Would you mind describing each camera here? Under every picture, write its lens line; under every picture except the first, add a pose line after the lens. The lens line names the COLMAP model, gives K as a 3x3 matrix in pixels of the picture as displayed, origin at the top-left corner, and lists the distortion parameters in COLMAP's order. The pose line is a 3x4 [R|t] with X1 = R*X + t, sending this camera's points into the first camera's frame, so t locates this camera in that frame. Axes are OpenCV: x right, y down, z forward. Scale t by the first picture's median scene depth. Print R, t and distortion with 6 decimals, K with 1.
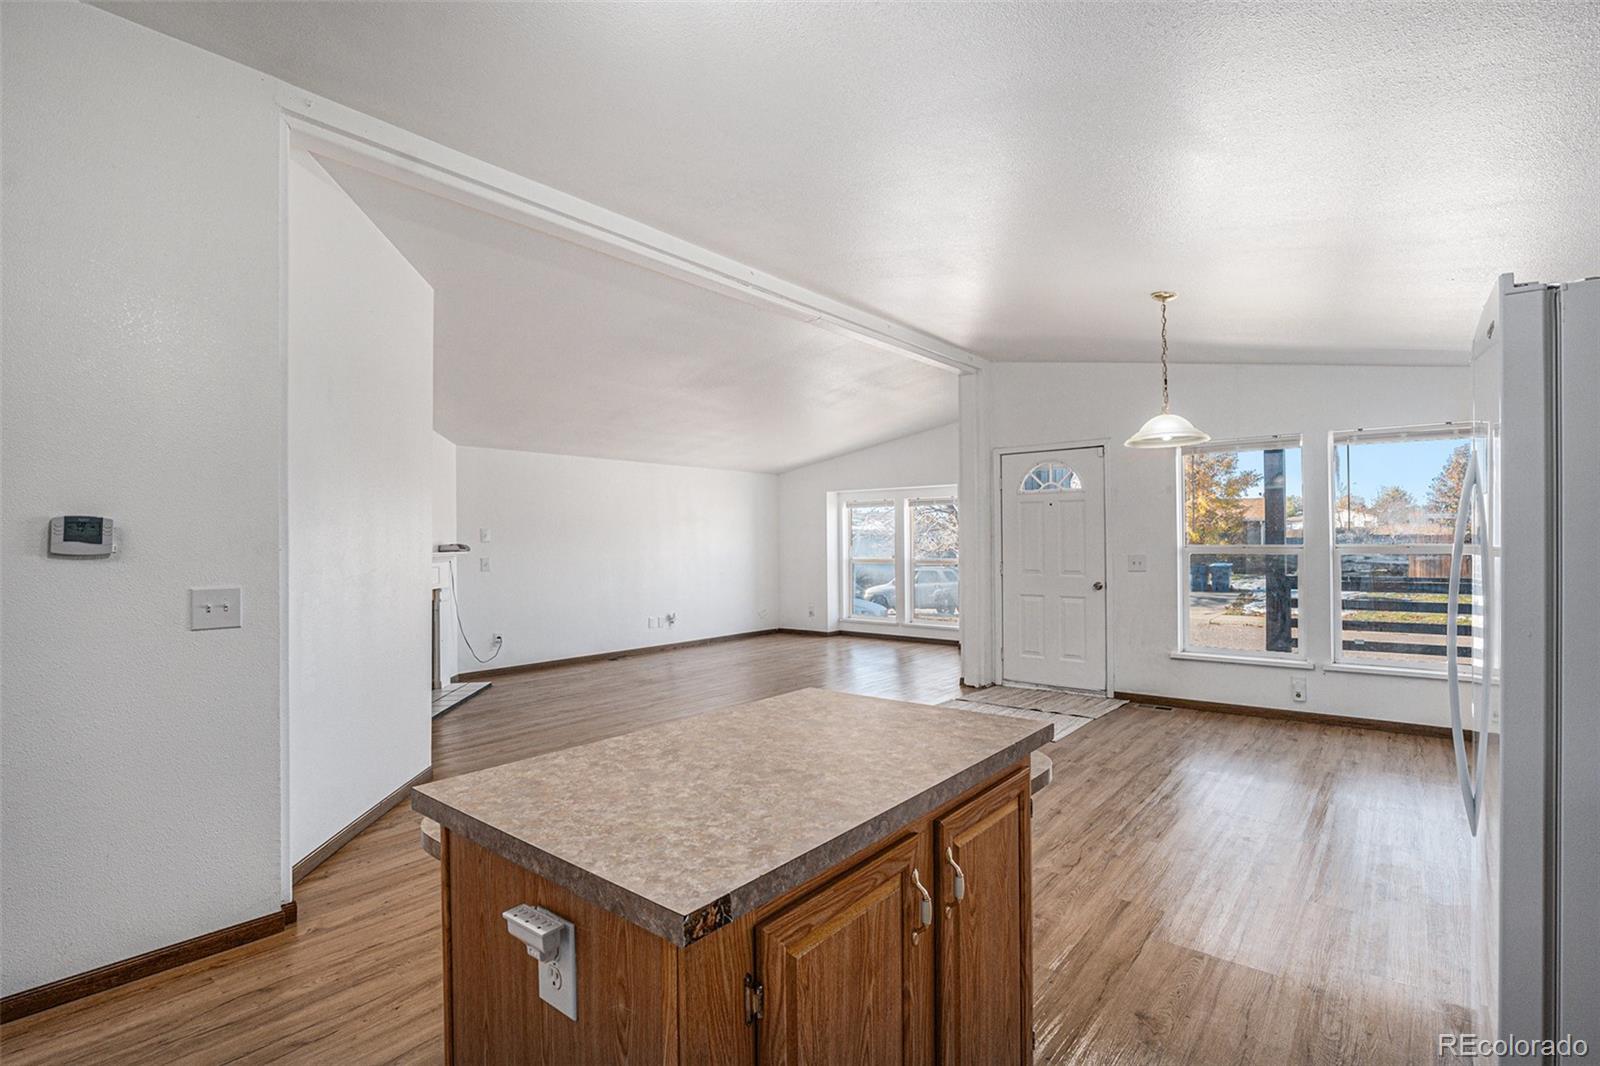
lens RADIAL K [[746.0, 0, 804.1], [0, 746.0, 534.7], [0, 0, 1]] dist [-0.021924, -0.000568]
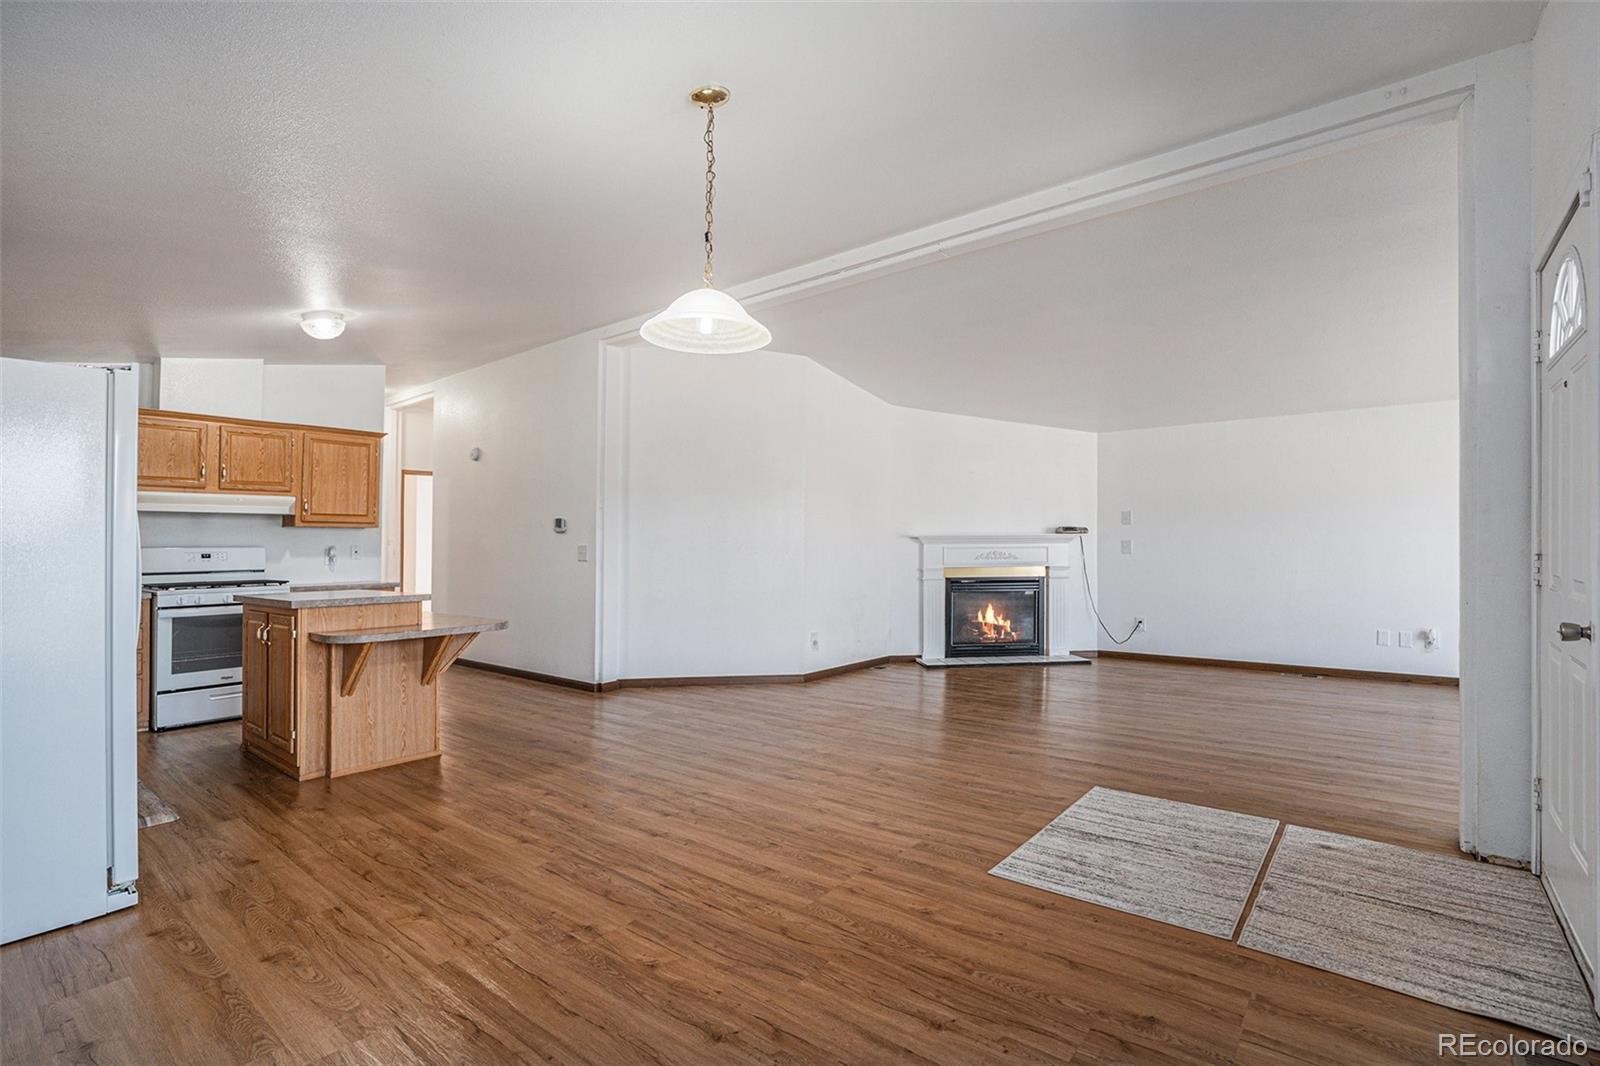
lens RADIAL K [[746.0, 0, 804.1], [0, 746.0, 534.7], [0, 0, 1]] dist [-0.021924, -0.000568]
pose [[0.008807, -0.005511, -0.999946, 0.641953], [0.017567, 0.999831, -0.005355, 0.024552], [0.999807, -0.017519, 0.008903, 0.634446]]
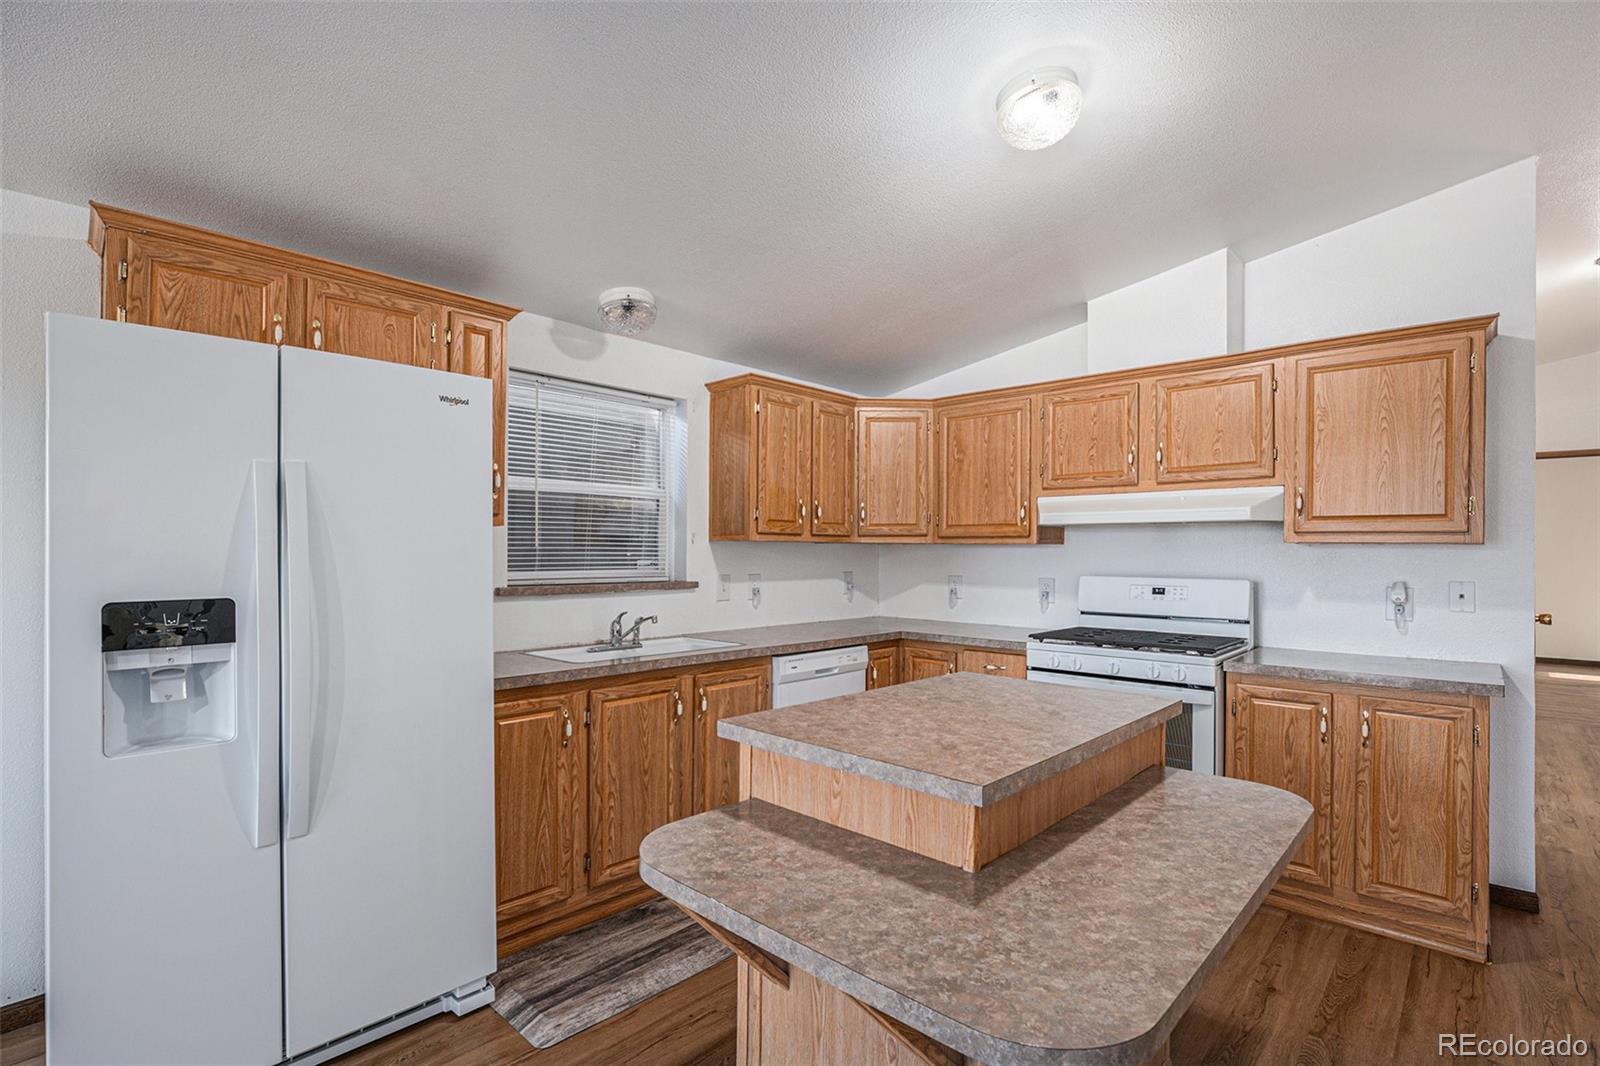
lens RADIAL K [[748.5, 0, 808.0], [0, 748.5, 543.5], [0, 0, 1]] dist [-0.029665, 0.007881]
pose [[-0.997925, 0.006672, 0.064044, 0.036583], [0.005339, 0.999766, -0.020973, 0.008334], [-0.064169, -0.020588, -0.997727, 0.515597]]
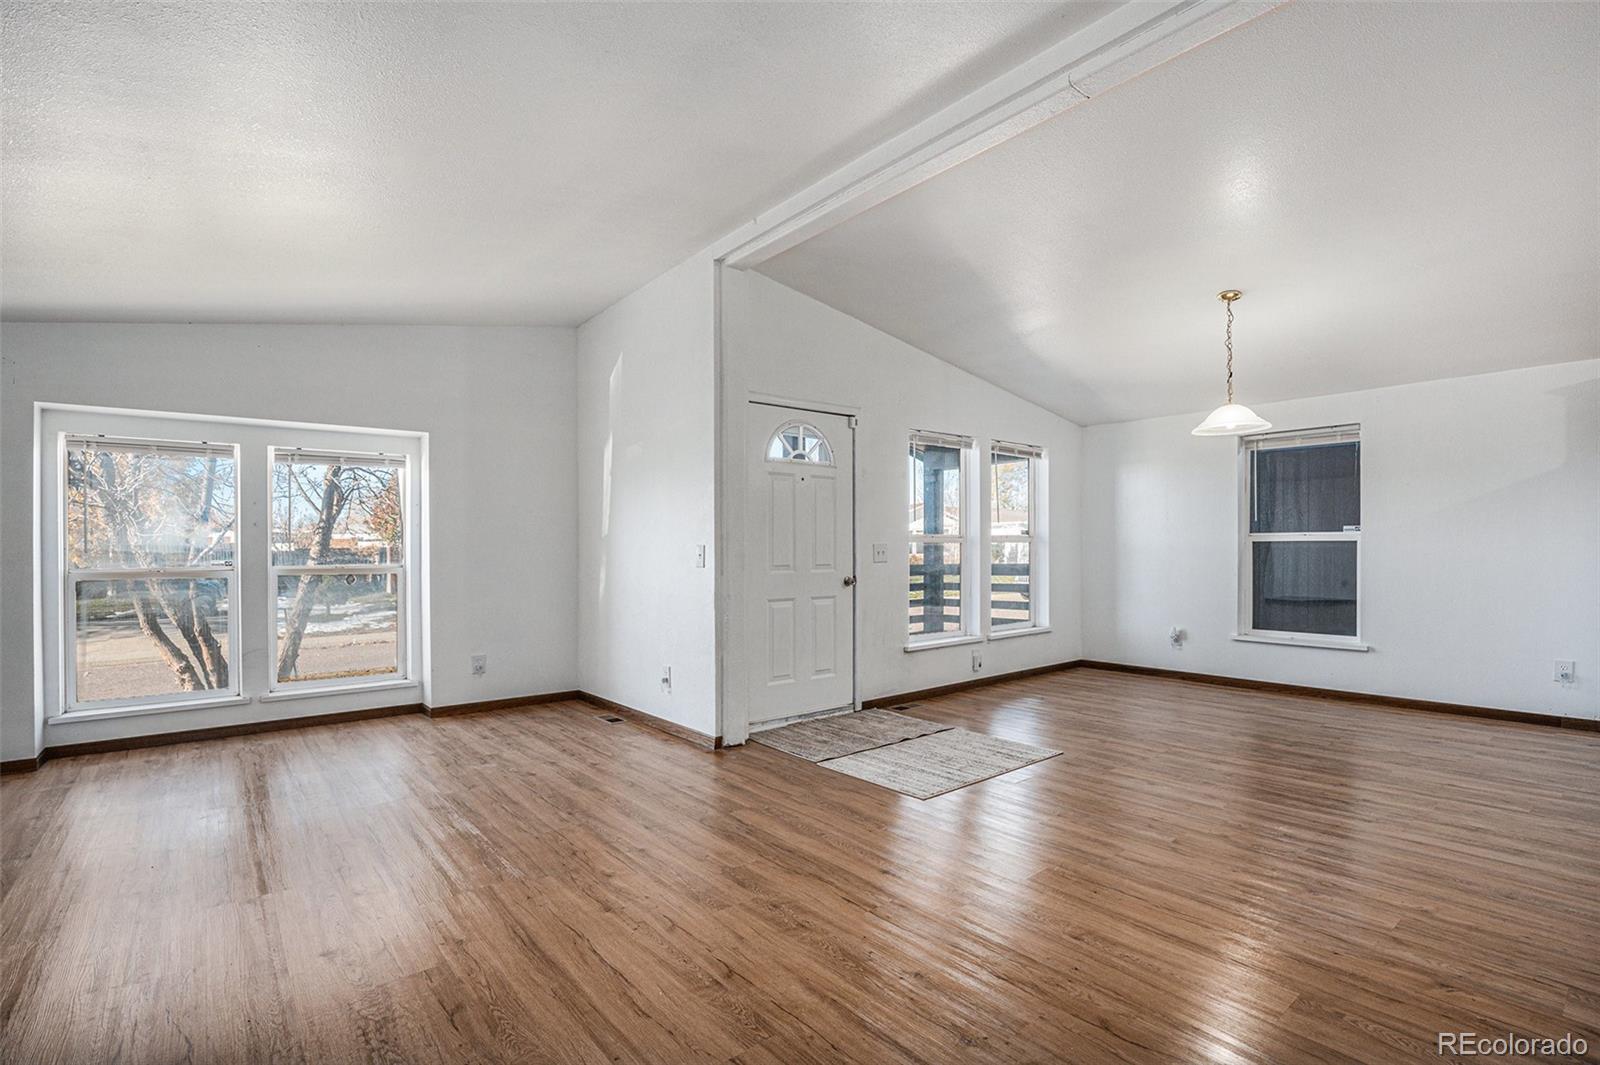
lens RADIAL K [[749.1, 0, 805.0], [0, 749.1, 553.5], [0, 0, 1]] dist [-0.029108, -0.000384]
pose [[0.193418, 0.000532, 0.981116, -0.413007], [-0.000181, 1.000000, -0.000507, 0.035775], [-0.981117, -0.000079, 0.193418, 0.824622]]
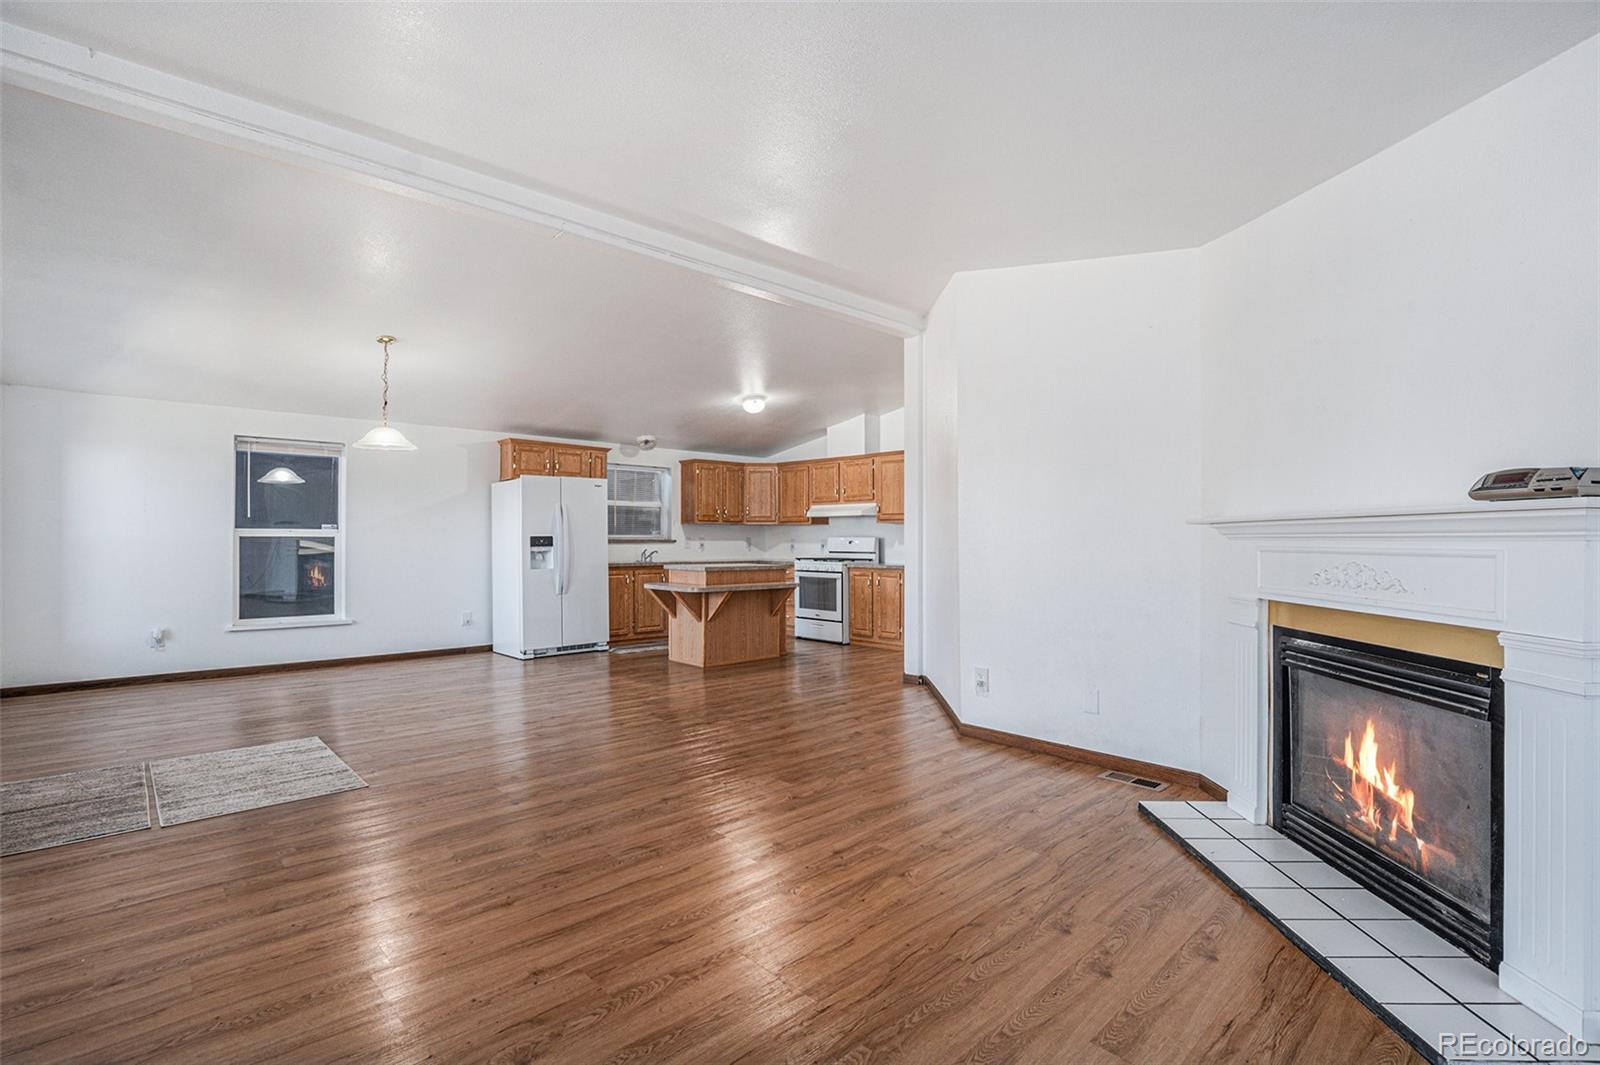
lens RADIAL K [[748.5, 0, 808.0], [0, 748.5, 543.0], [0, 0, 1]] dist [-0.029665, 0.007881]
pose [[-0.992525, 0.007626, 0.121803, -0.261167], [0.007003, 0.999960, -0.005544, 0.039600], [-0.121840, -0.004650, -0.992539, 1.325937]]
